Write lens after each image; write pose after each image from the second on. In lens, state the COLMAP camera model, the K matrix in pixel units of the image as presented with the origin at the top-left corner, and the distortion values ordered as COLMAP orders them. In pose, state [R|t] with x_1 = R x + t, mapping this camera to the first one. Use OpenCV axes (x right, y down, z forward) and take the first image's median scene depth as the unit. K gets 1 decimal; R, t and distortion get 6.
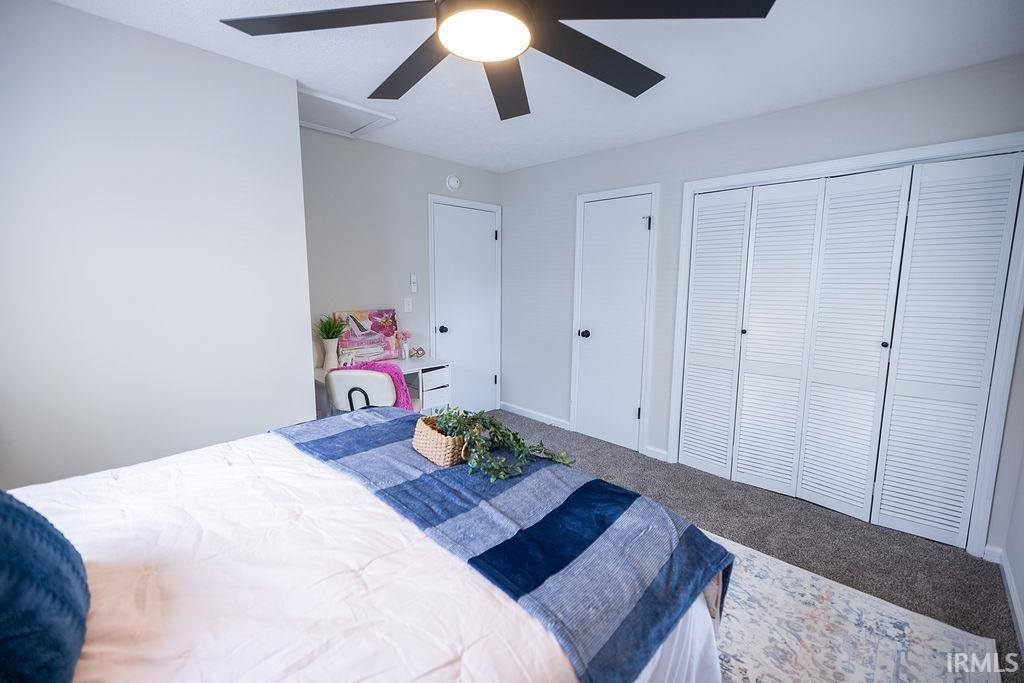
lens RADIAL K [[439.0, 0, 505.0], [0, 439.0, 333.6], [0, 0, 1]] dist [0.001384, 0.000404]
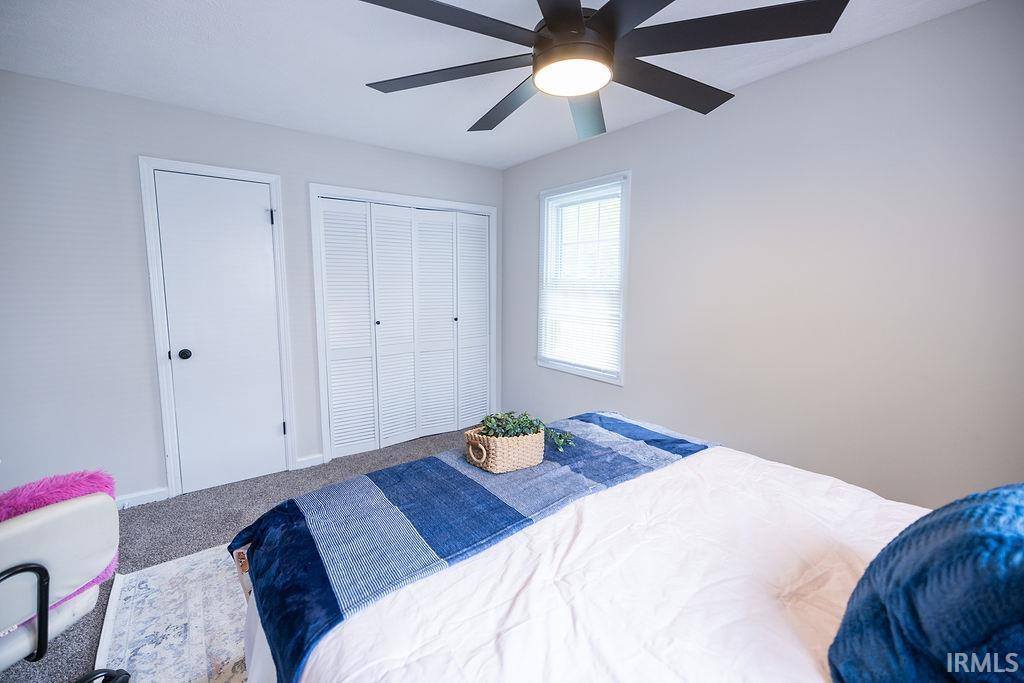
lens RADIAL K [[439.0, 0, 505.0], [0, 439.0, 333.6], [0, 0, 1]] dist [0.001384, 0.000404]
pose [[0.136469, -0.121301, 0.983190, -0.603072], [0.122135, 0.986964, 0.104814, -0.059504], [-0.983087, 0.105778, 0.149505, 0.484292]]
